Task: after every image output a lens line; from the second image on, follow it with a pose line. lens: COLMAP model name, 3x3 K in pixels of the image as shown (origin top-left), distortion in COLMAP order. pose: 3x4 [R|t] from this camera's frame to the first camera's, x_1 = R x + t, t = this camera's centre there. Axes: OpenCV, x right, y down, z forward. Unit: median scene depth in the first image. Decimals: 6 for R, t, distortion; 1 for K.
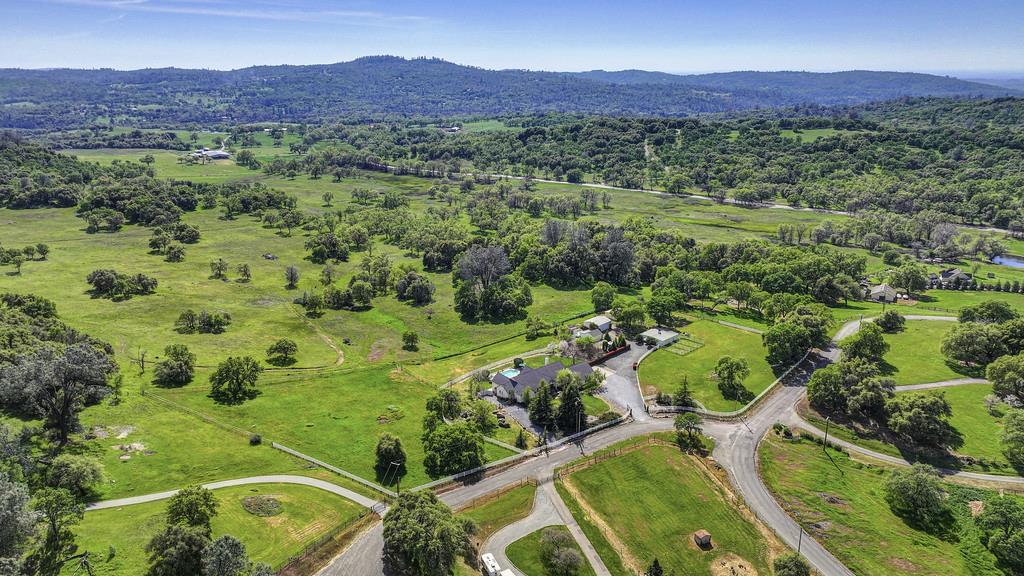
lens RADIAL K [[760.1, 0, 512.2], [0, 760.1, 289.9], [0, 0, 1]] dist [0.006128, 0.010300]
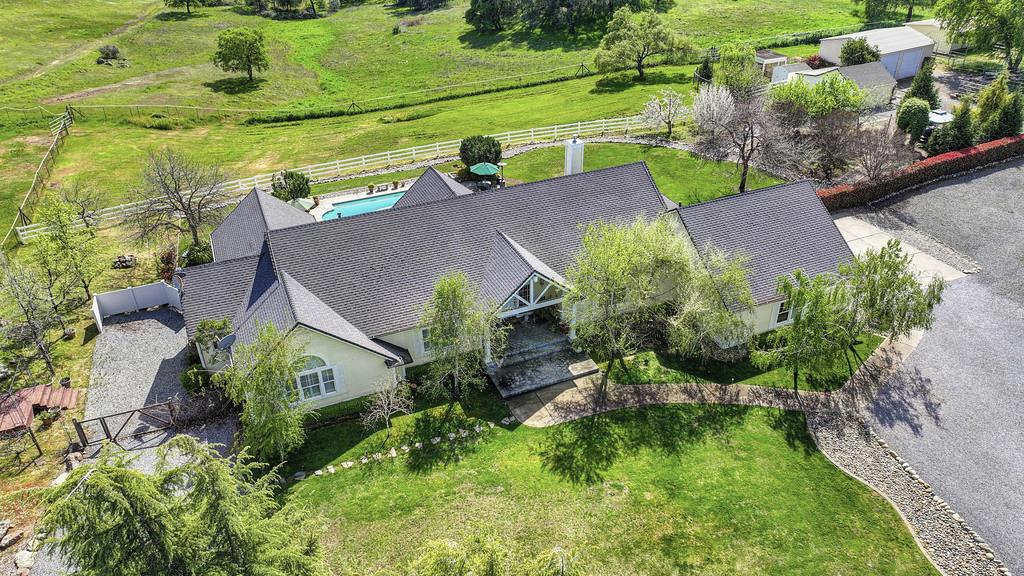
lens RADIAL K [[760.1, 0, 515.4], [0, 760.1, 286.2], [0, 0, 1]] dist [0.006128, 0.010300]
pose [[0.960258, 0.145807, -0.238000, 0.066653], [-0.085775, 0.965599, 0.245482, 0.067784], [0.265606, -0.215311, 0.939731, 0.697677]]
